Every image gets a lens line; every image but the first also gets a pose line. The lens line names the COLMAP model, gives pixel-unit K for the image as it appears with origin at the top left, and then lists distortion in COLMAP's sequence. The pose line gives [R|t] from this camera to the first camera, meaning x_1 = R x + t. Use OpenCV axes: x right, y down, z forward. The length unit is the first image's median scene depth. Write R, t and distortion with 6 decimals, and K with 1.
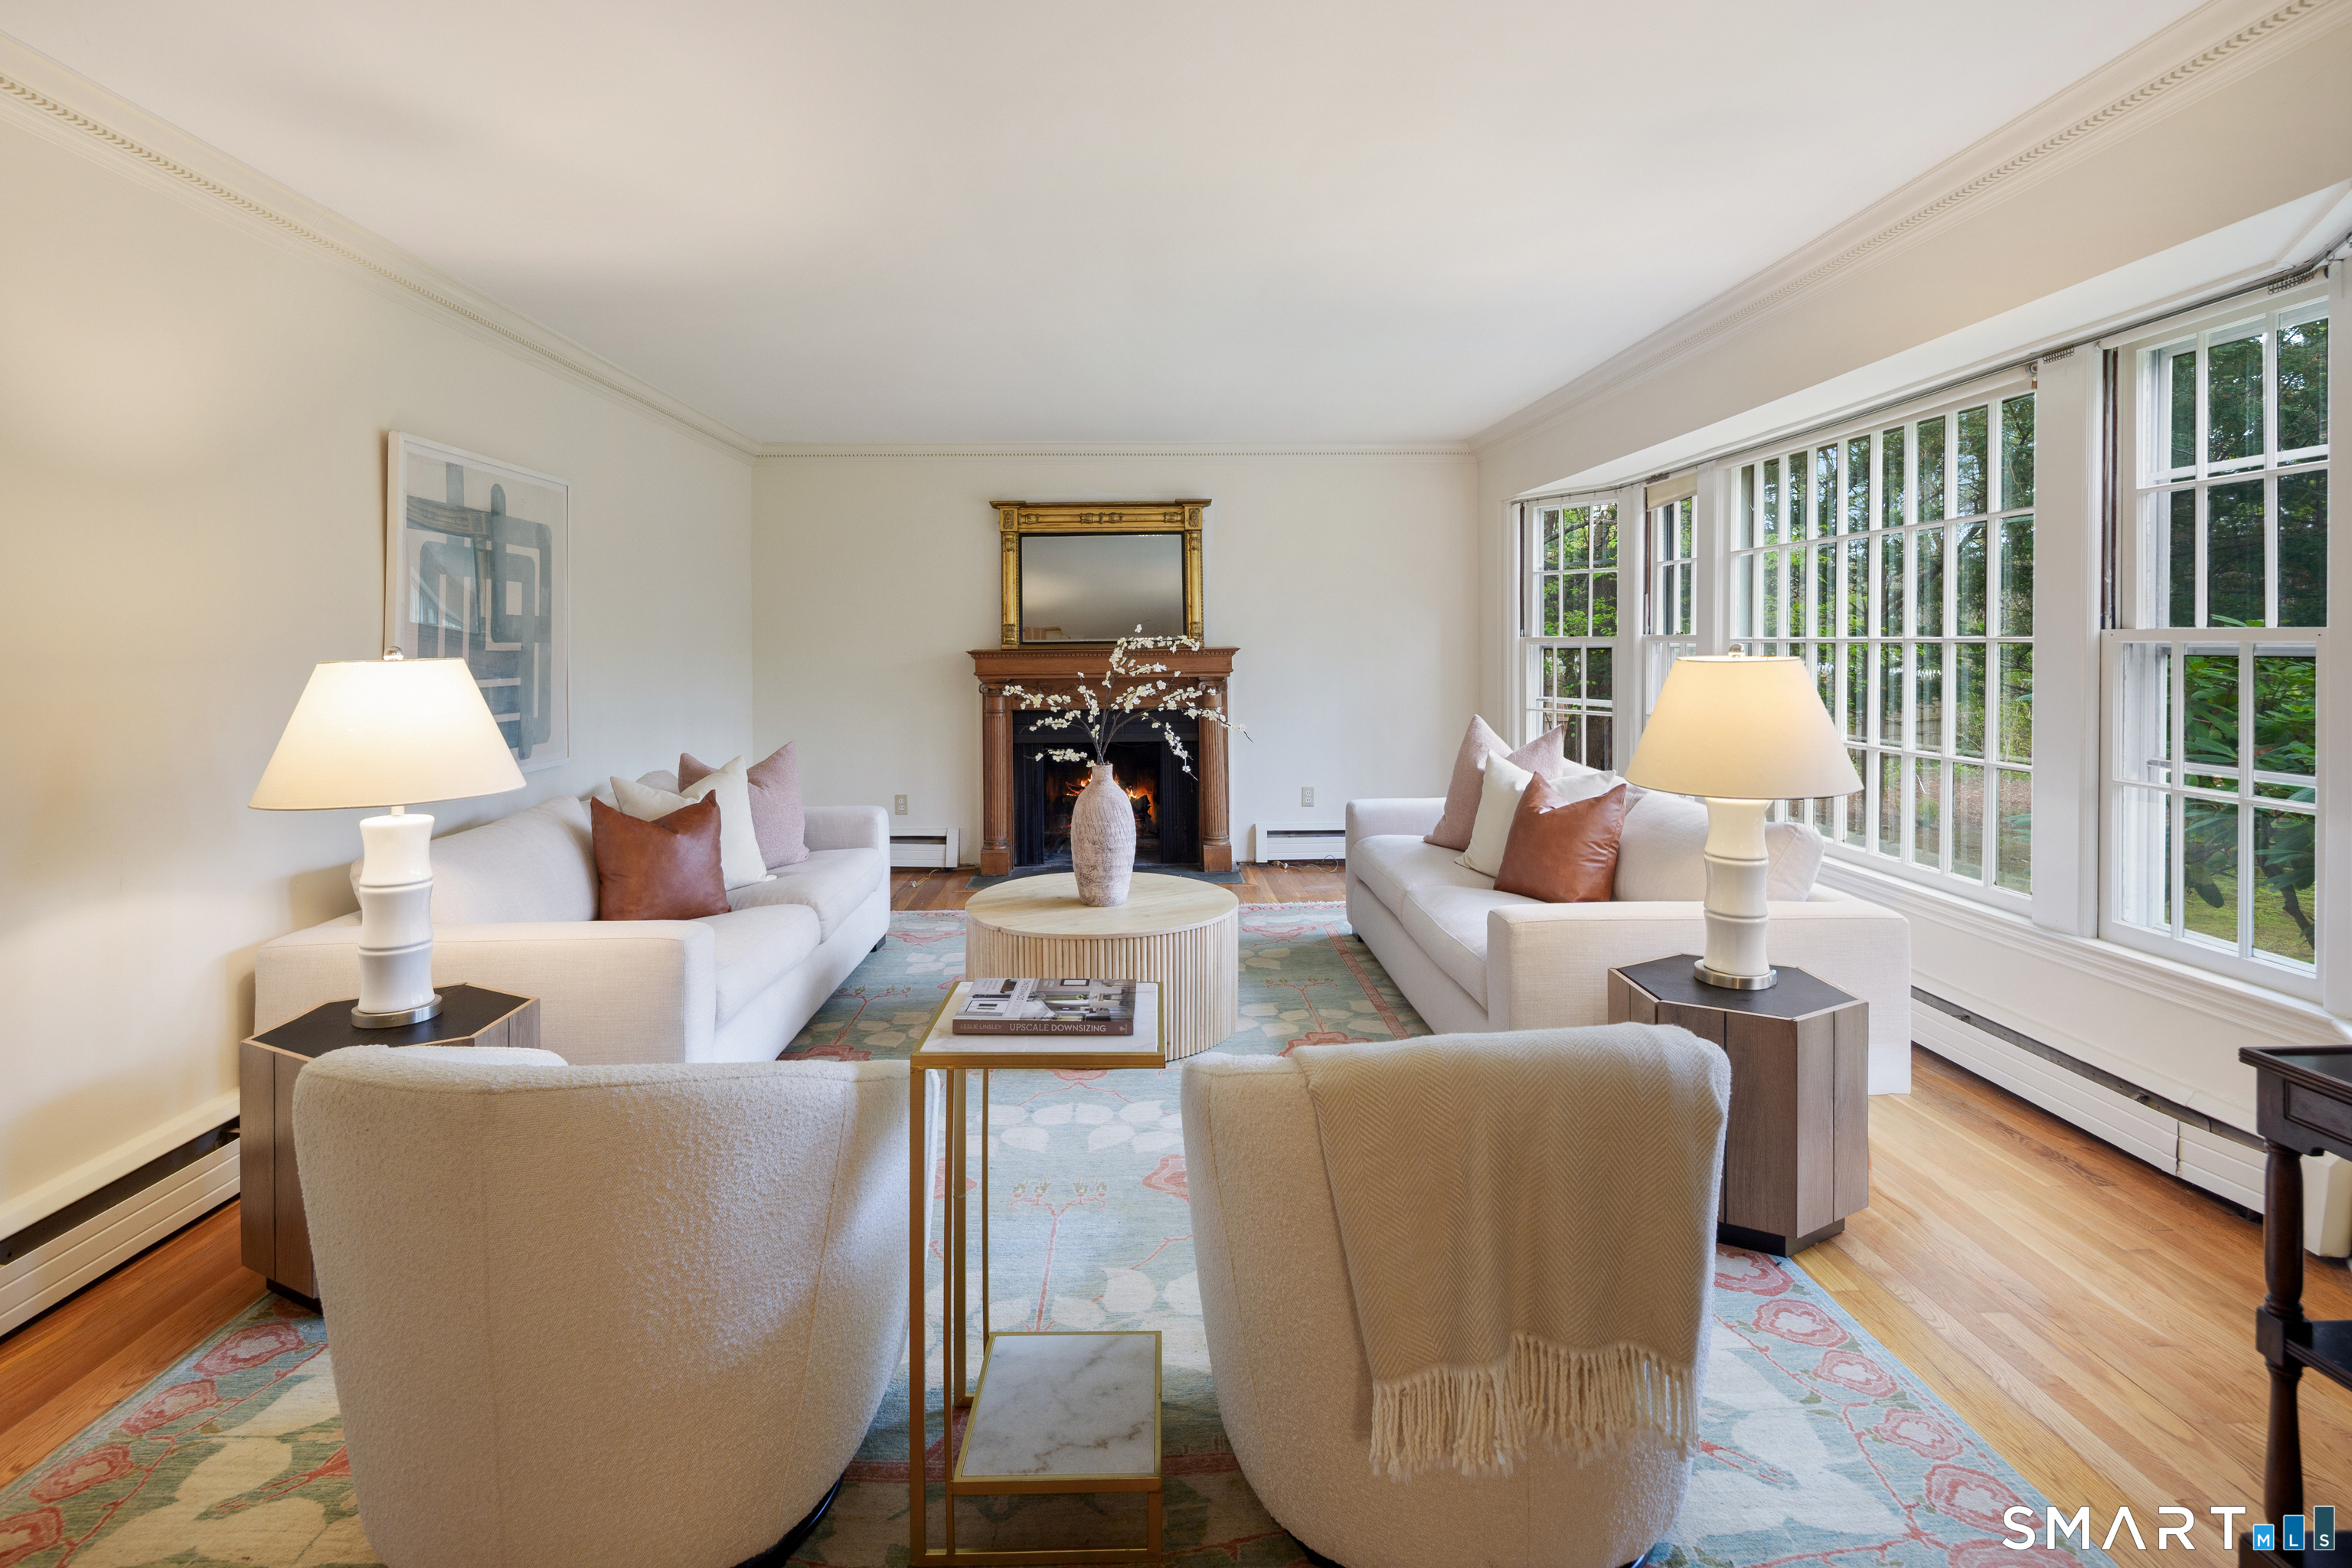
lens RADIAL K [[1175.6, 0, 1166.7], [0, 1175.6, 640.2], [0, 0, 1]] dist [0.012293, -0.008249]
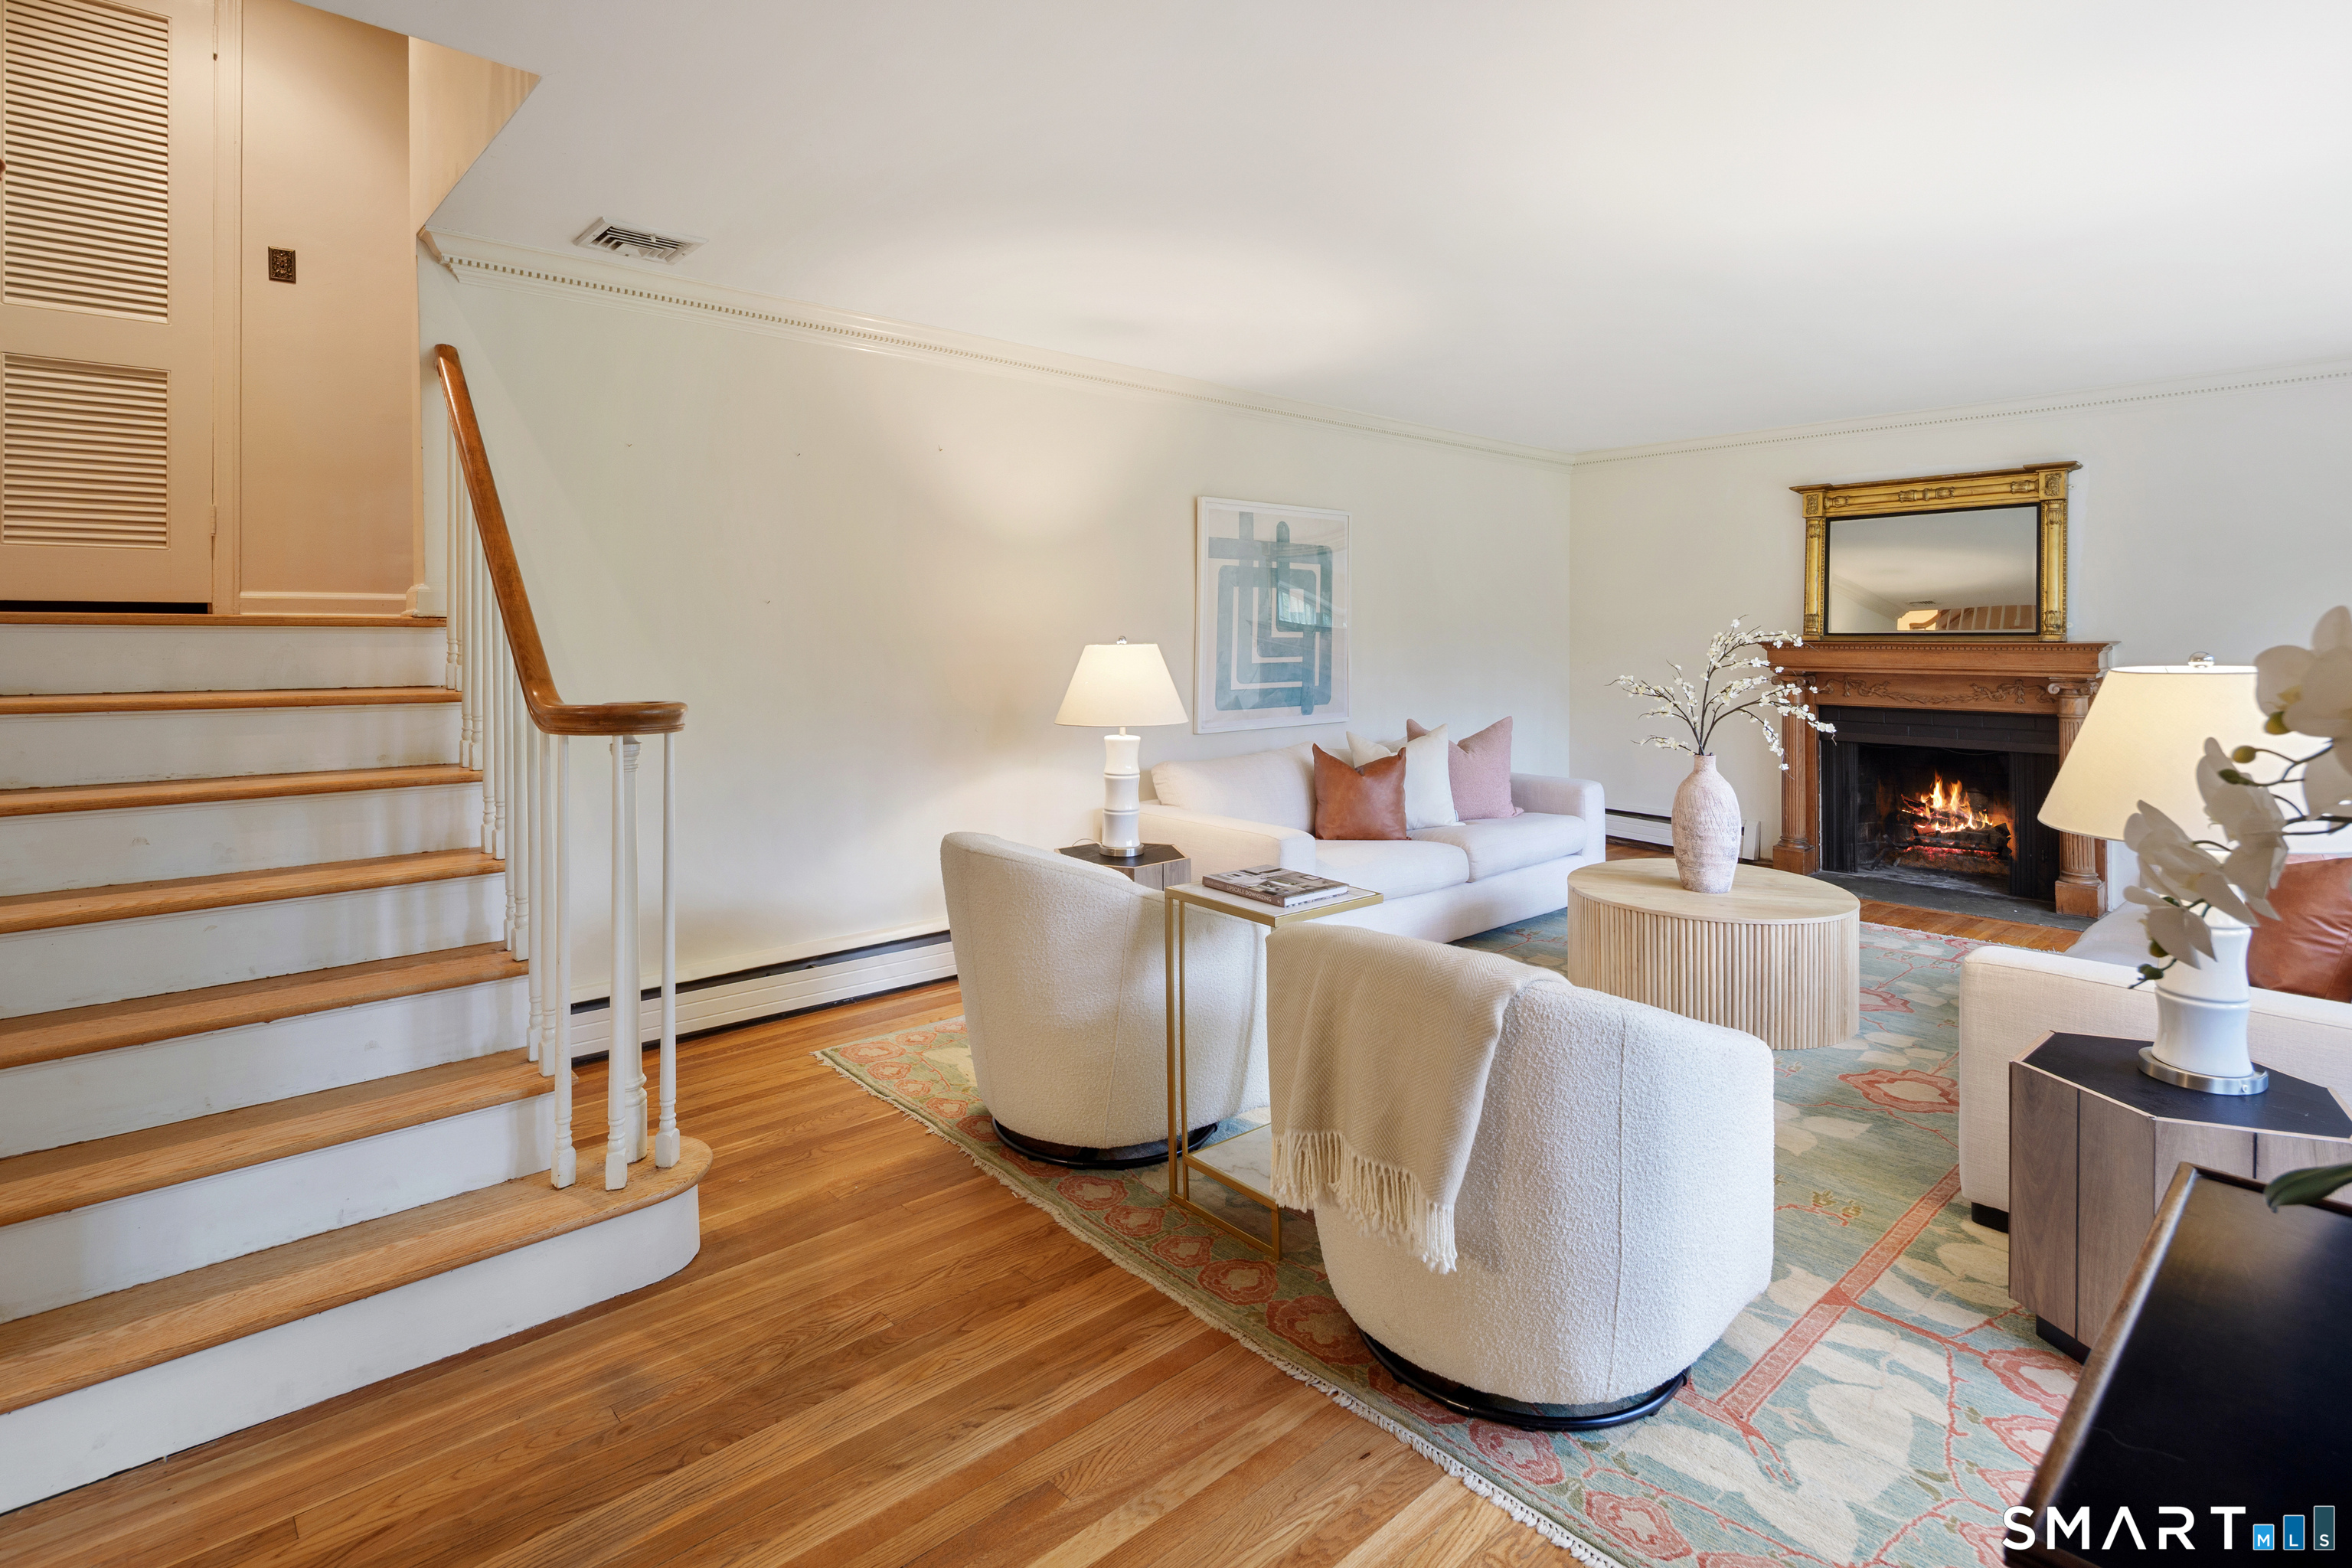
lens RADIAL K [[1157.8, 0, 1144.6], [0, 1157.8, 626.0], [0, 0, 1]] dist [0.002685, -0.000035]
pose [[0.632757, 0.004251, -0.774339, 0.424401], [-0.002708, 0.999991, 0.003277, -0.009441], [0.774346, 0.000023, 0.632763, -0.022861]]
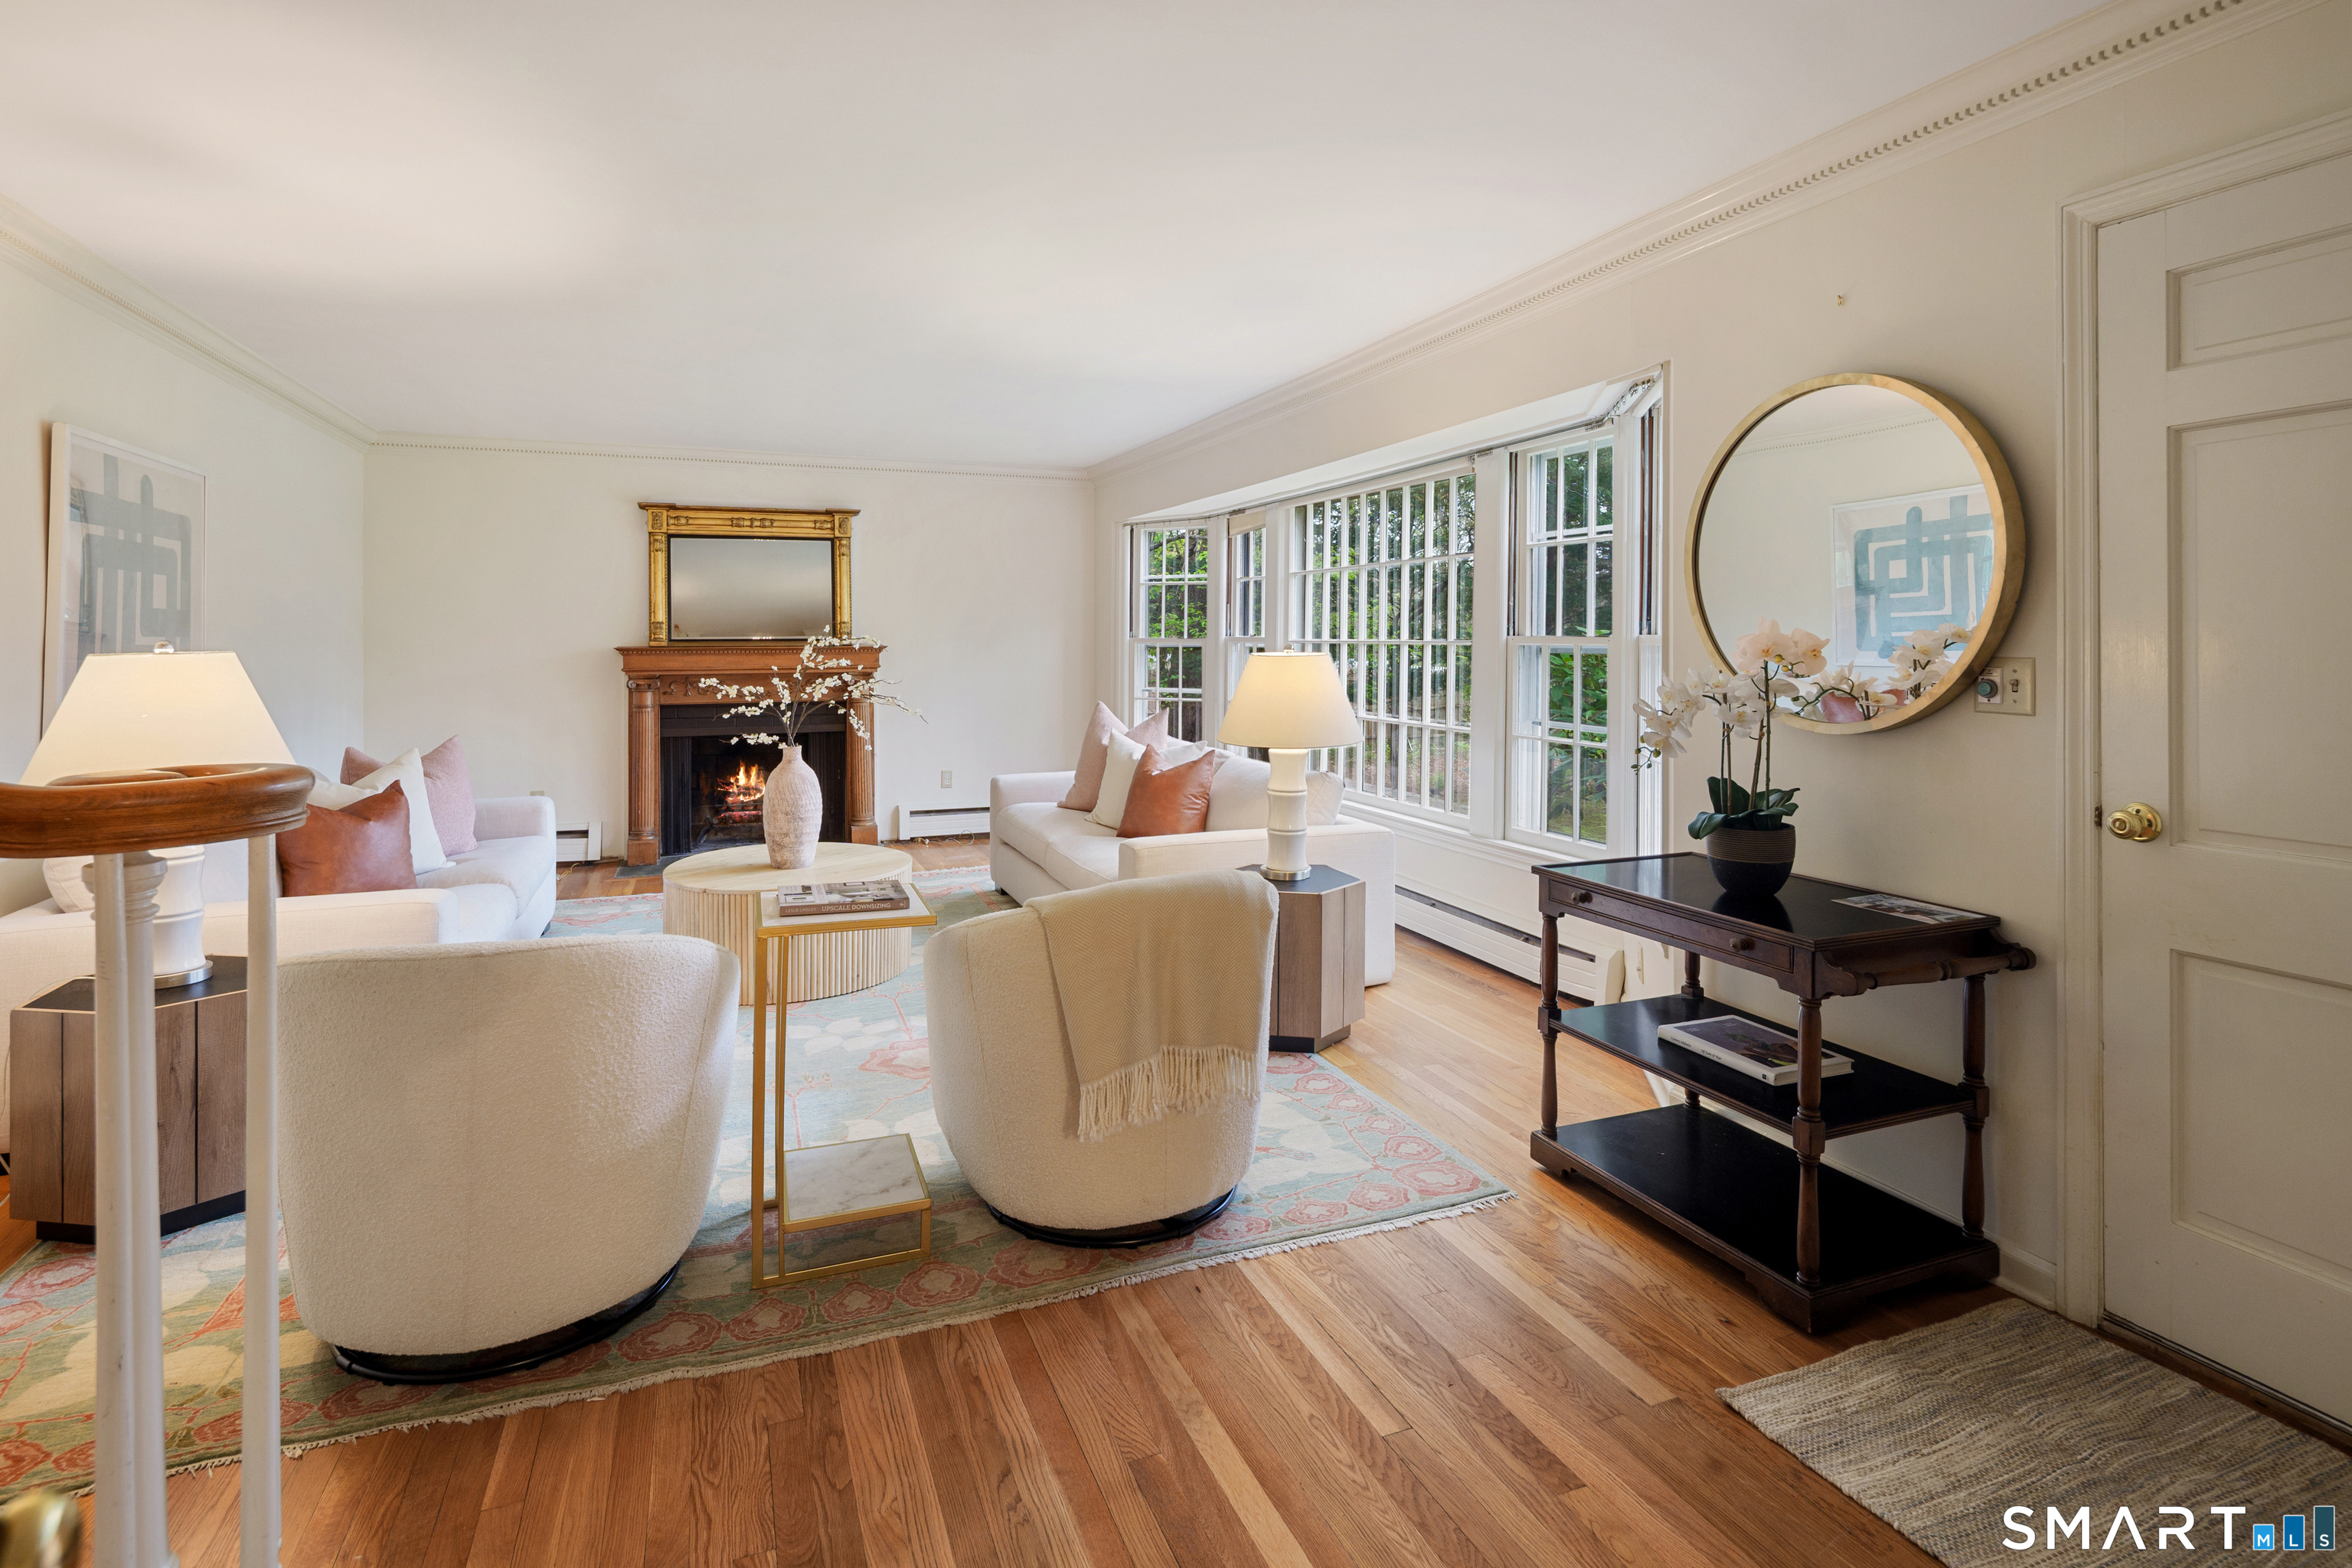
lens RADIAL K [[1175.6, 0, 1166.7], [0, 1175.6, 640.2], [0, 0, 1]] dist [0.012293, -0.008249]
pose [[0.943321, 0.006114, 0.331824, -0.093119], [-0.006444, 0.999979, -0.000104, -0.000517], [-0.331818, -0.002040, 0.943341, -0.212276]]
